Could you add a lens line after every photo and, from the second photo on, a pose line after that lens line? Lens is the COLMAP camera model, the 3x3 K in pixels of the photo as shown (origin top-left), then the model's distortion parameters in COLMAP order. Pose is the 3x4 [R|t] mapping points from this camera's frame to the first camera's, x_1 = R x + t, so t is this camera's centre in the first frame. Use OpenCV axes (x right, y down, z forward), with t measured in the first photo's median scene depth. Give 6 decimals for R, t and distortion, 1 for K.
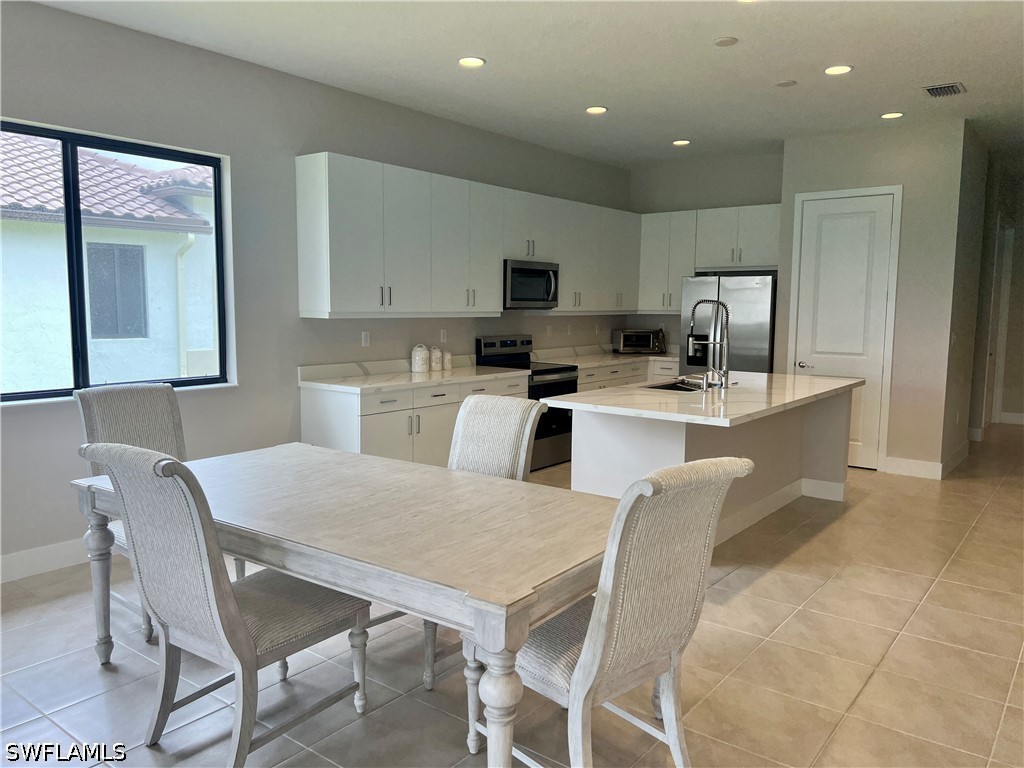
lens RADIAL K [[760.0, 0, 511.8], [0, 760.0, 382.1], [0, 0, 1]] dist [0.065598, -0.078571]
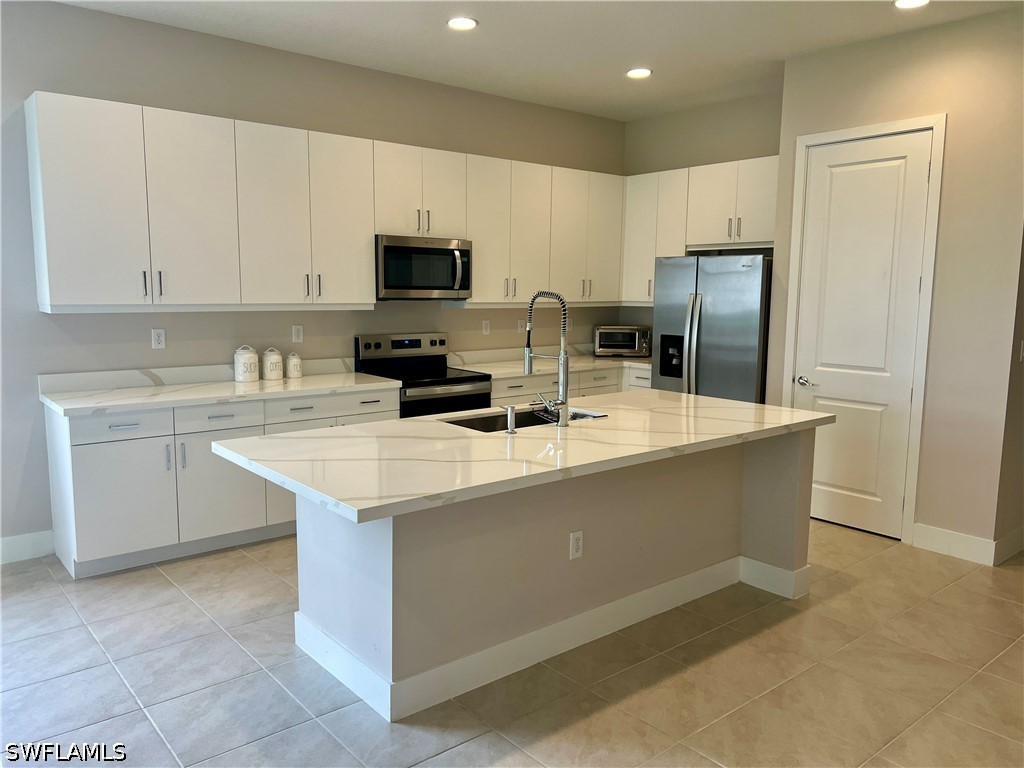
lens RADIAL K [[760.0, 0, 513.9], [0, 760.0, 385.9], [0, 0, 1]] dist [0.065598, -0.078571]
pose [[0.977401, 0.027900, -0.209546, 0.279400], [-0.023077, 0.999410, 0.025430, -0.031303], [0.210132, -0.020019, 0.977468, 0.266442]]
